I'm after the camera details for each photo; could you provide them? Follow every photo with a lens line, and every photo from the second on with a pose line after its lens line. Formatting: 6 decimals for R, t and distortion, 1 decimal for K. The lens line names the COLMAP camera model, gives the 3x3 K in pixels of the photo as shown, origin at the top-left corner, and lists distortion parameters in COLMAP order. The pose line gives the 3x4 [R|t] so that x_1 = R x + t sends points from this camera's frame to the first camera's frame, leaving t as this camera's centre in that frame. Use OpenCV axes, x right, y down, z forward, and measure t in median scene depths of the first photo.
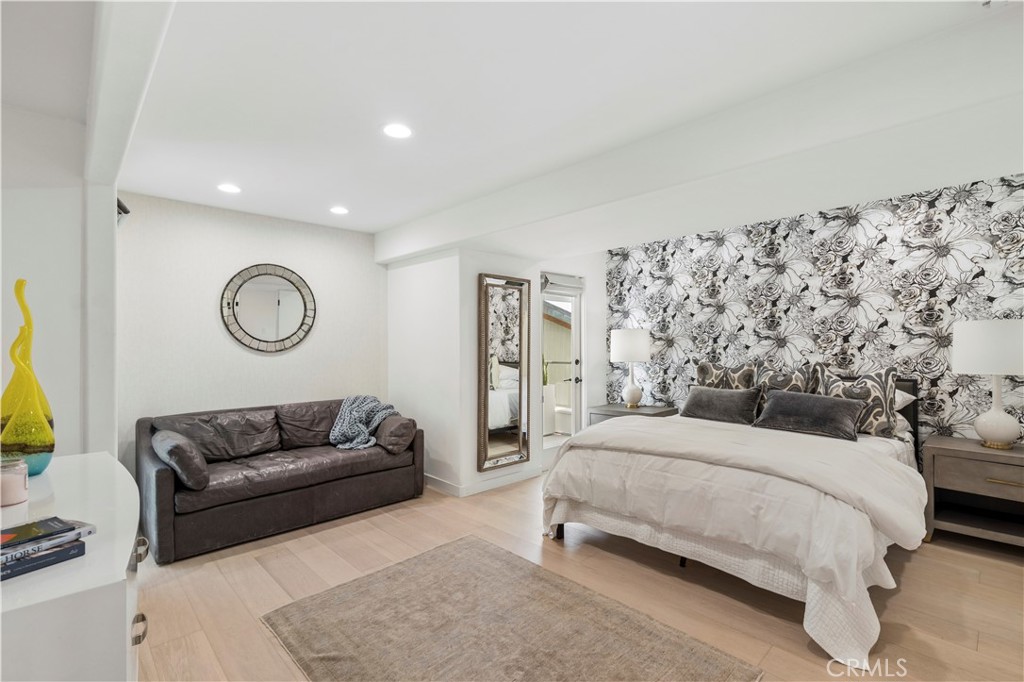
lens RADIAL K [[473.3, 0, 512.0], [0, 473.3, 341.0], [0, 0, 1]] dist [0.001790, -0.000016]
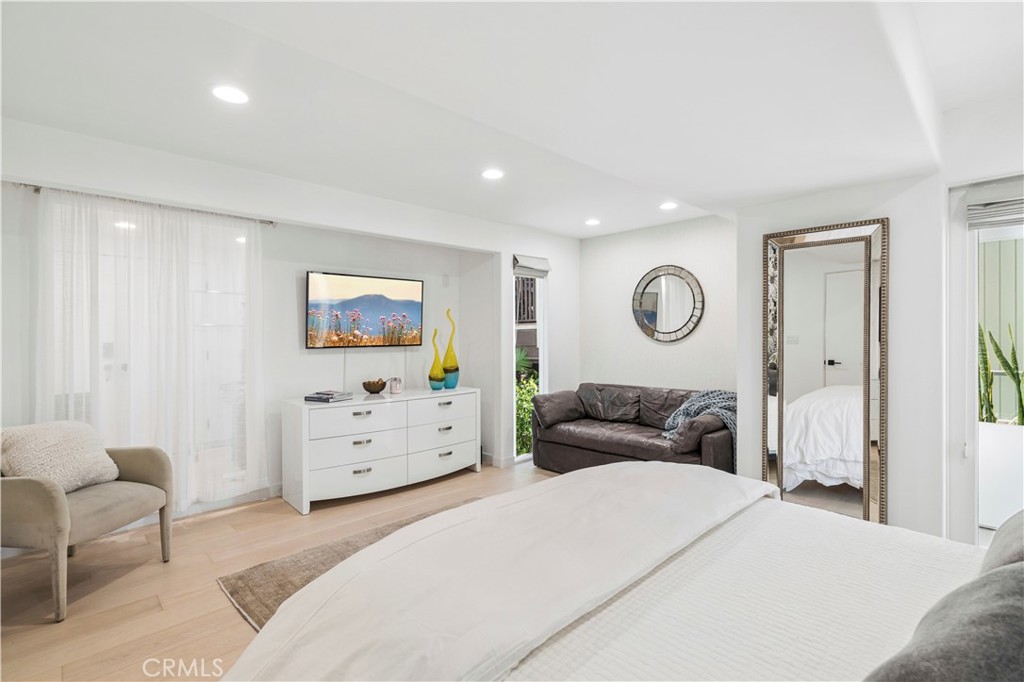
lens RADIAL K [[473.3, 0, 512.0], [0, 473.3, 341.0], [0, 0, 1]] dist [0.001790, -0.000016]
pose [[0.052034, 0.004295, -0.998636, 0.629292], [0.004887, 0.999978, 0.004555, 0.014101], [0.998633, -0.005118, 0.052012, 0.579012]]
